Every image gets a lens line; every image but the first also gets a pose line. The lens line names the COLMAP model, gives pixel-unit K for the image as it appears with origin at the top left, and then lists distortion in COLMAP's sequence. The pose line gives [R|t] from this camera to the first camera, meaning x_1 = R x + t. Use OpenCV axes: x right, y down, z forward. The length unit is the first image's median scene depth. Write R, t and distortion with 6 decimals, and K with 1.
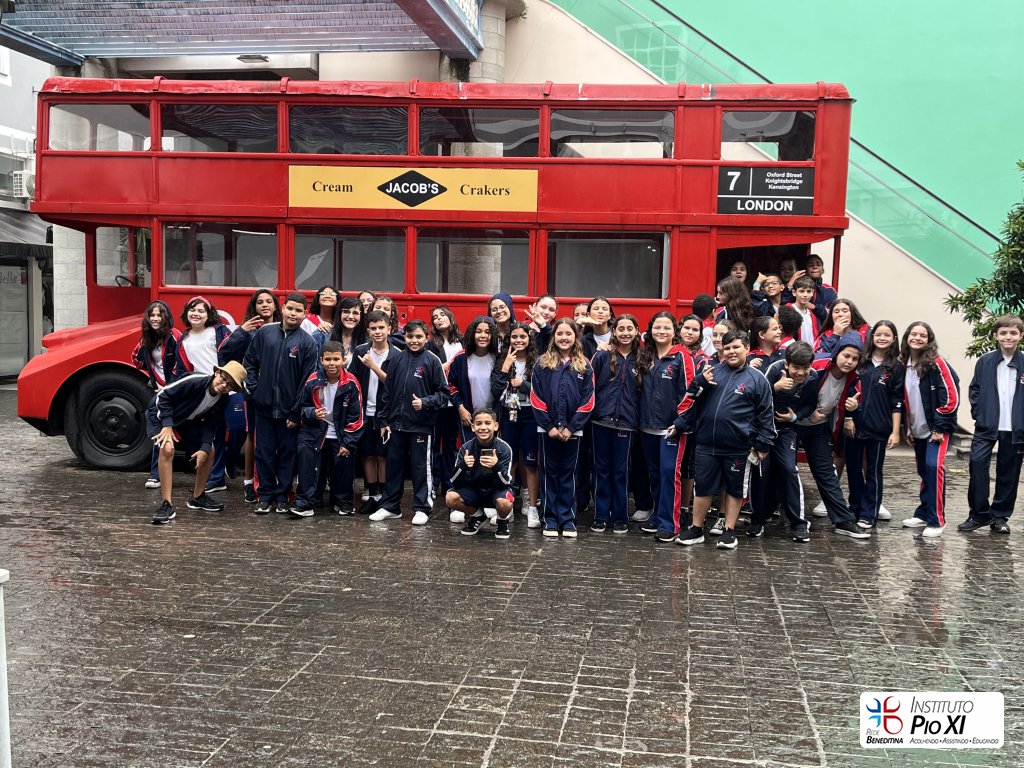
lens RADIAL K [[1099.1, 0, 511.2], [0, 1099.1, 386.9], [0, 0, 1]] dist [0.075360, -0.090961]
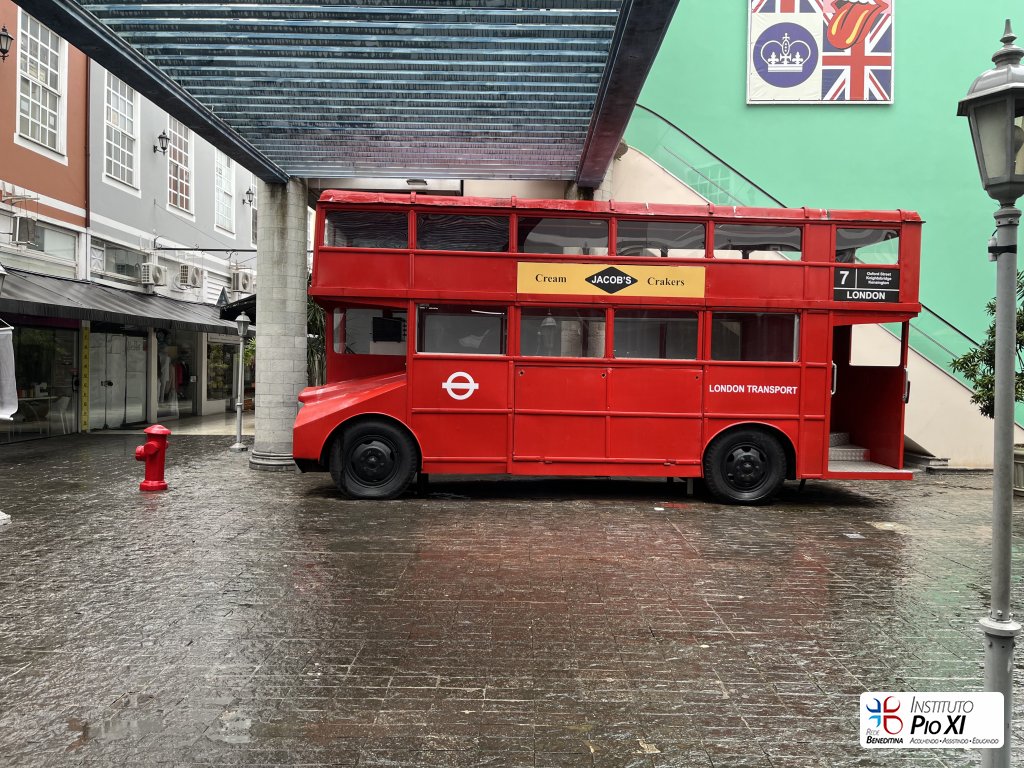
lens RADIAL K [[767.8, 0, 511.1], [0, 767.8, 380.4], [0, 0, 1]] dist [0.088107, -0.123276]
pose [[0.986592, -0.005834, 0.163101, -0.399882], [0.014511, 0.998538, -0.052065, -0.013628], [-0.162559, 0.053734, 0.985235, 0.121100]]
